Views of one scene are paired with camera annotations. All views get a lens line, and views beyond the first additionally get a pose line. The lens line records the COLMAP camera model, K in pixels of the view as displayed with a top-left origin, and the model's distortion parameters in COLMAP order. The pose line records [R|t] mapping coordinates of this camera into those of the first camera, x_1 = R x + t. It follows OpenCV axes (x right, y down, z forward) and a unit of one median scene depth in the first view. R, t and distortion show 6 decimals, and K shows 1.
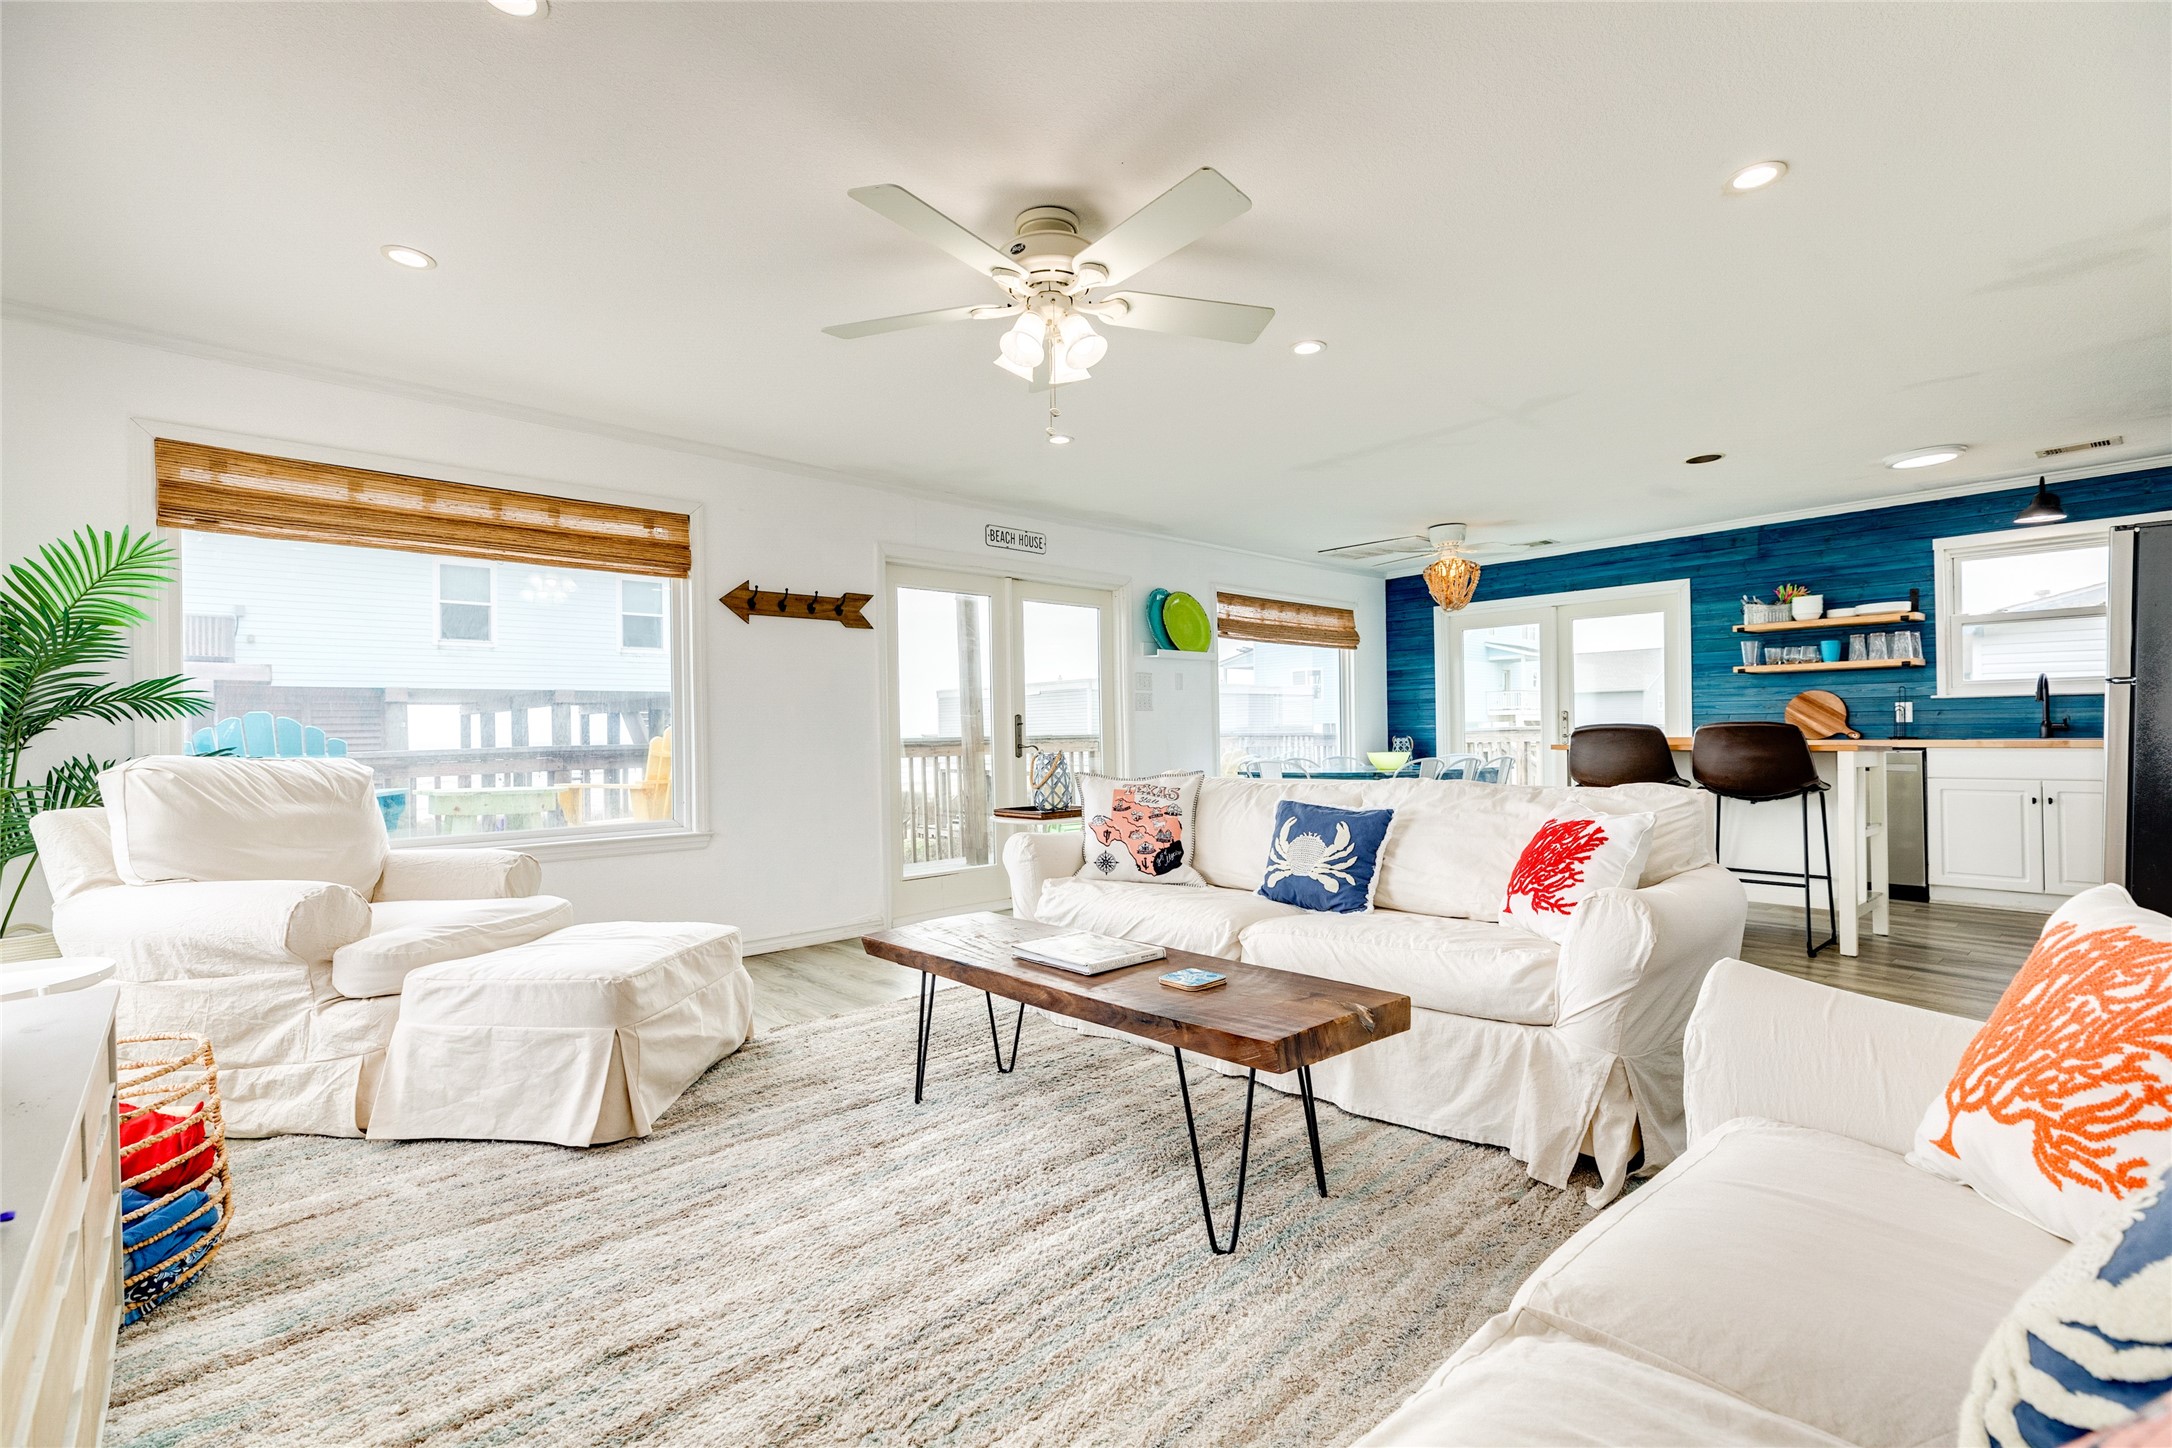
lens RADIAL K [[966.6, 0, 1090.3], [0, 966.6, 726.6], [0, 0, 1]] dist [0.004901, 0.000234]
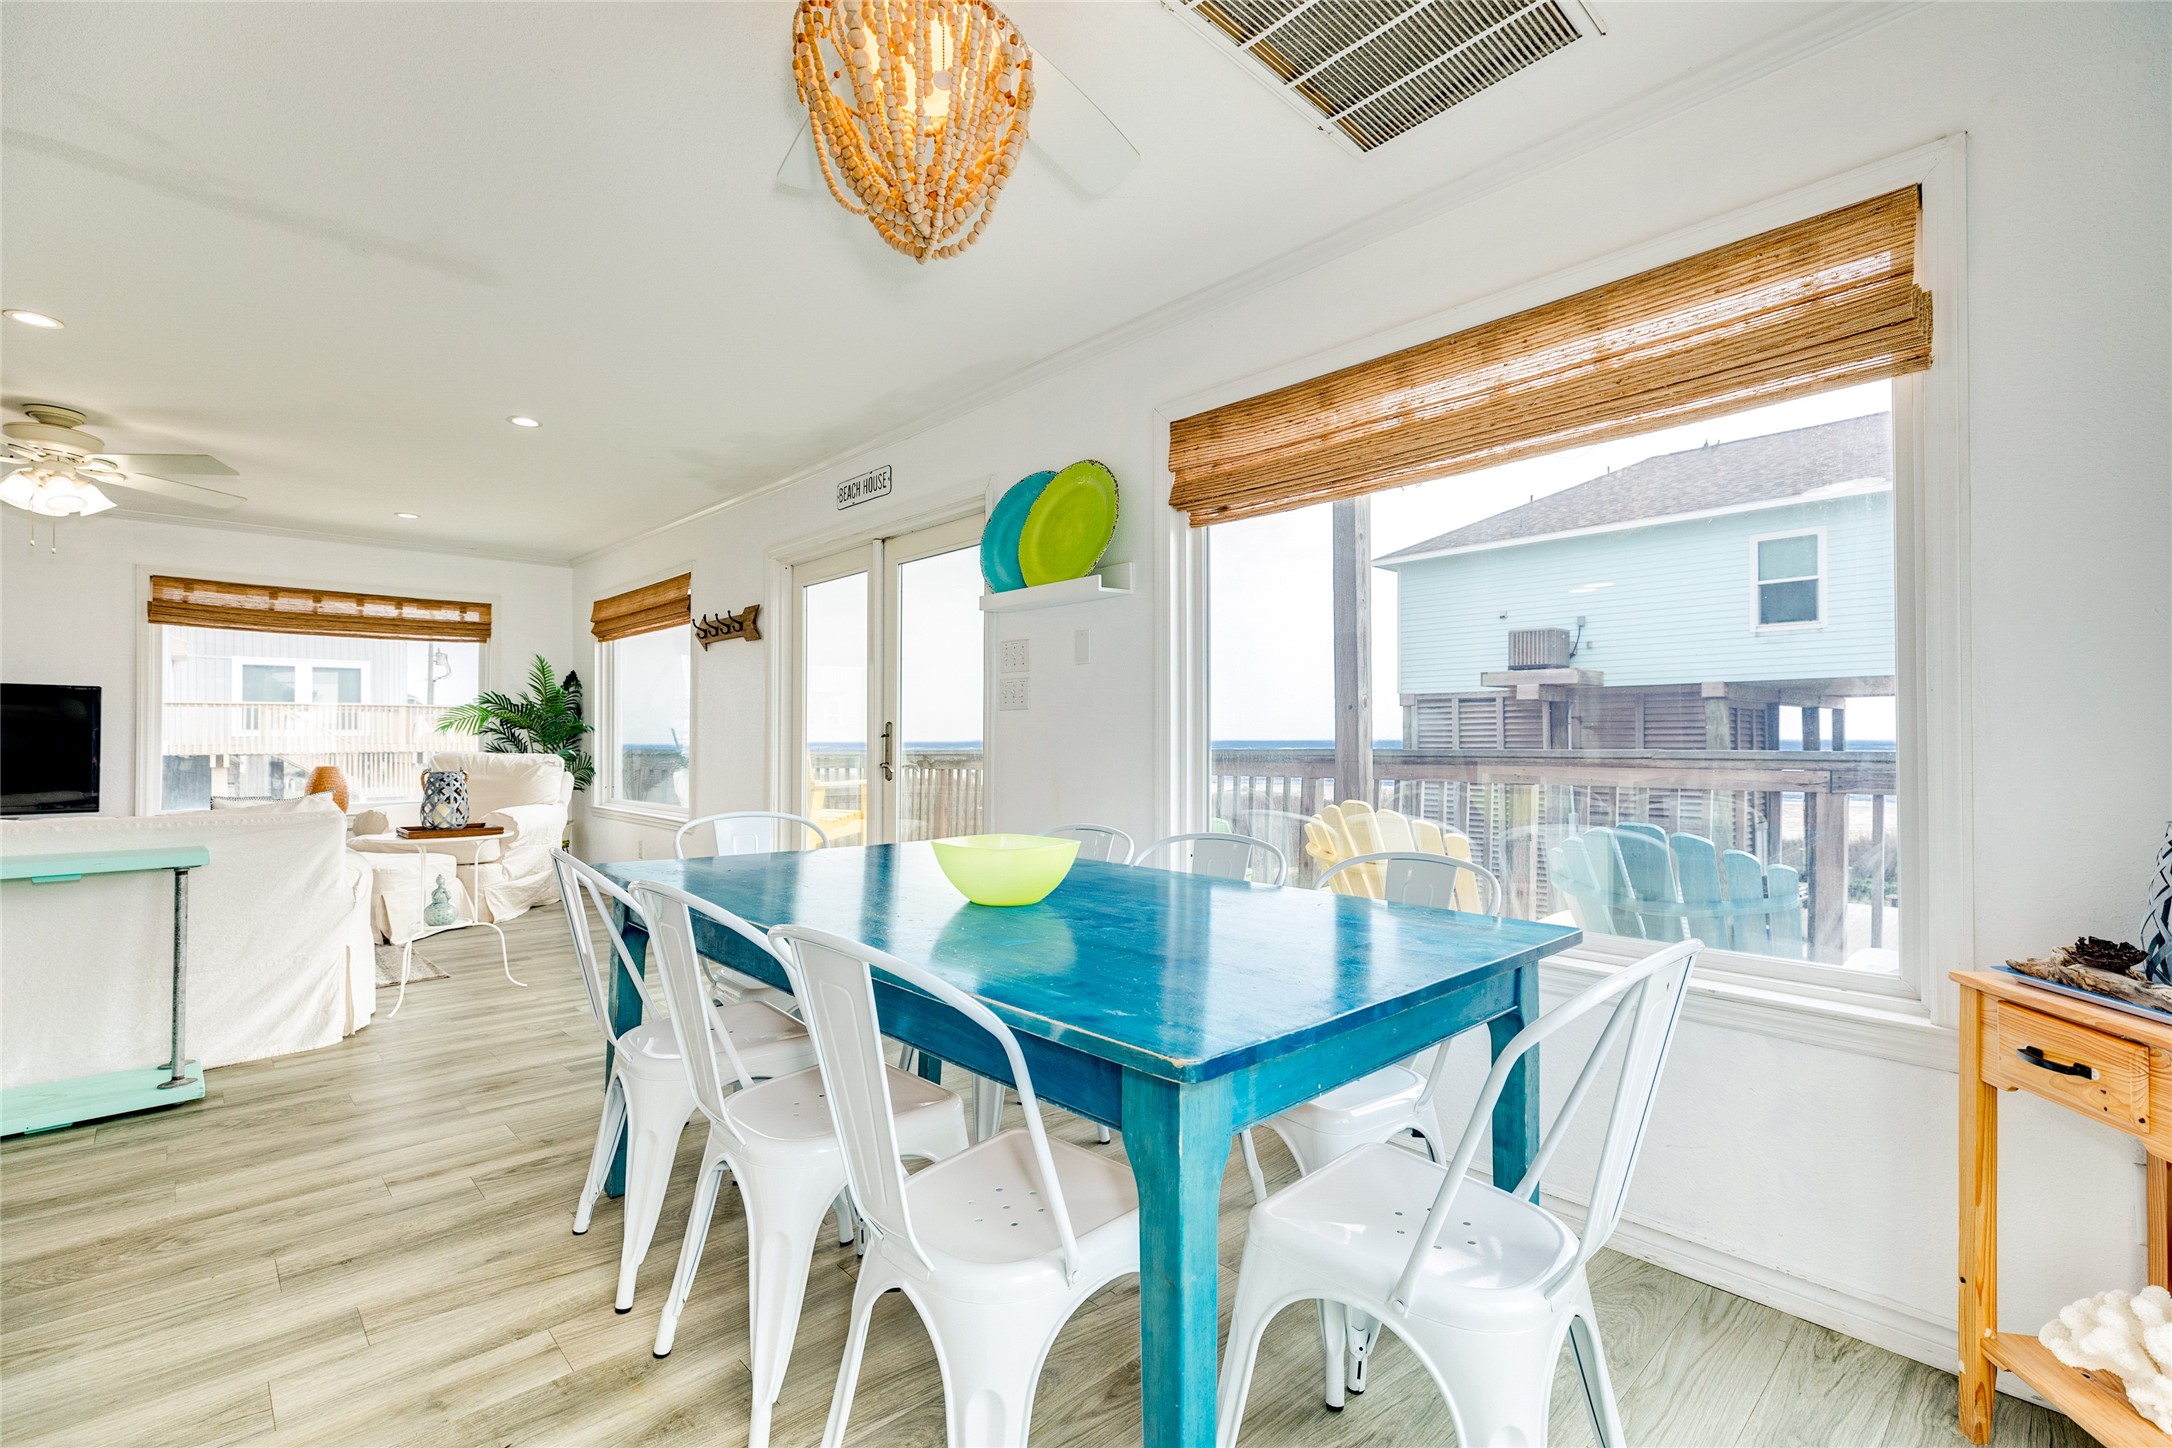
lens RADIAL K [[966.6, 0, 1090.3], [0, 966.6, 726.6], [0, 0, 1]] dist [0.004901, 0.000234]
pose [[0.017178, 0.001973, -0.999851, 0.651440], [0.009339, 0.999954, 0.002134, -0.008820], [0.999809, -0.009375, 0.017159, 1.119524]]
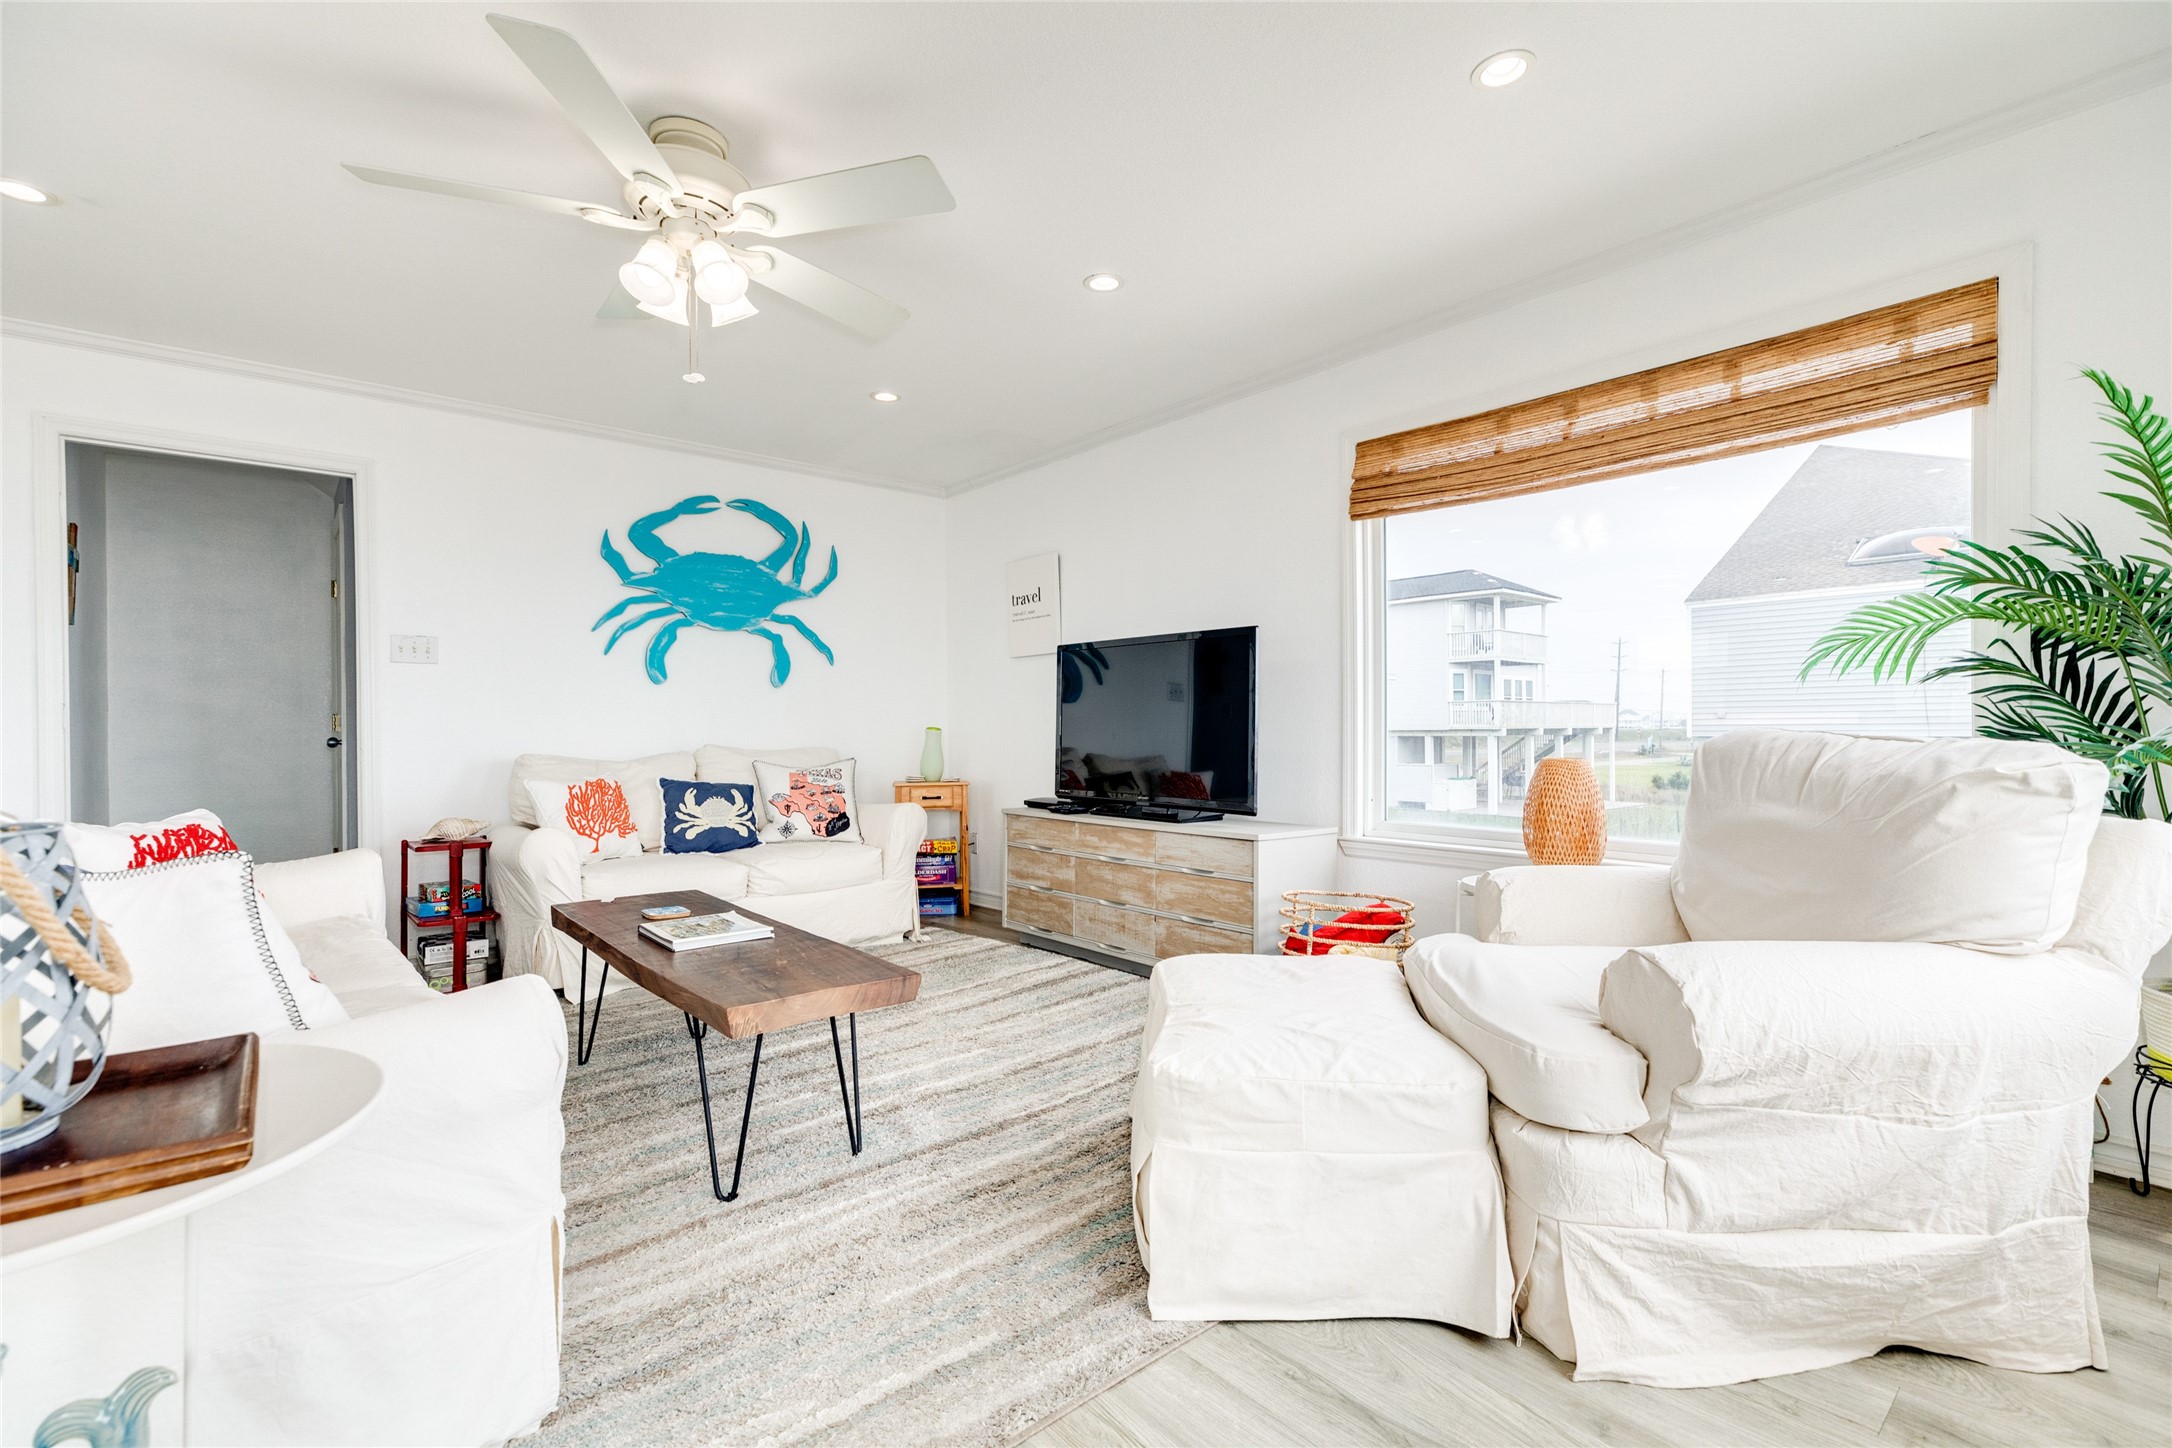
lens RADIAL K [[966.6, 0, 1090.3], [0, 966.6, 726.6], [0, 0, 1]] dist [0.004901, 0.000234]
pose [[-0.999345, 0.021738, 0.028930, -0.178954], [0.021612, 0.999756, -0.004657, 0.009726], [-0.029024, -0.004029, -0.999571, 0.811417]]
